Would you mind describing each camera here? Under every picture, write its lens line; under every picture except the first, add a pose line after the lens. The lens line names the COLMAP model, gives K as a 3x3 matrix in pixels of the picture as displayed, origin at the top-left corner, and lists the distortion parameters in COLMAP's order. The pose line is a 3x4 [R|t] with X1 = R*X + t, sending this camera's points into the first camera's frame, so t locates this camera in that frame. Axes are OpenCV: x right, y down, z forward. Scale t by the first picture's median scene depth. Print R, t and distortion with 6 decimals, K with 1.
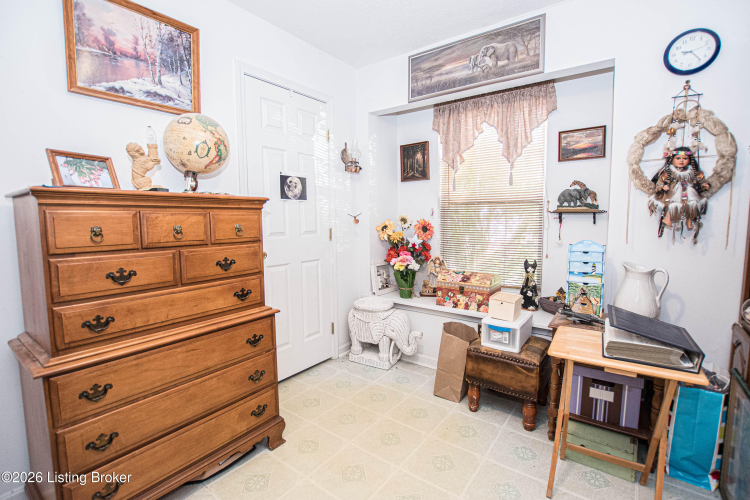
lens RADIAL K [[334.7, 0, 370.8], [0, 334.7, 249.5], [0, 0, 1]] dist [-0.027501, -0.000076]
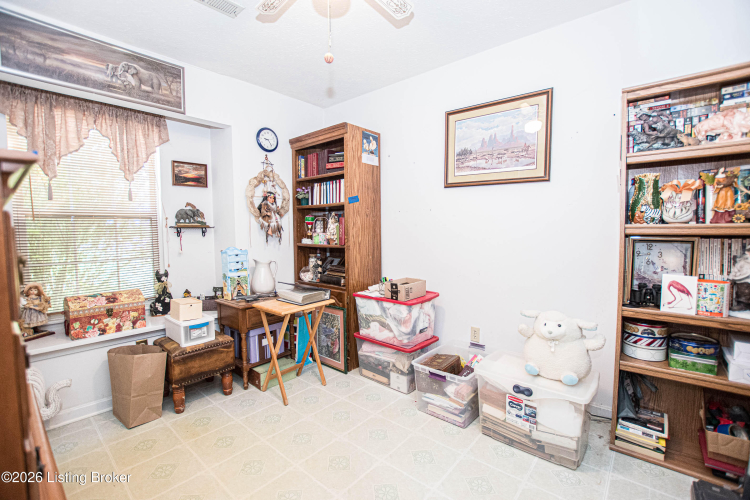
lens RADIAL K [[334.7, 0, 370.8], [0, 334.7, 249.5], [0, 0, 1]] dist [-0.027501, -0.000076]
pose [[0.078751, -0.056202, 0.995309, -0.619566], [0.102180, 0.993606, 0.048021, -0.021067], [-0.991644, 0.097919, 0.083990, 0.234104]]
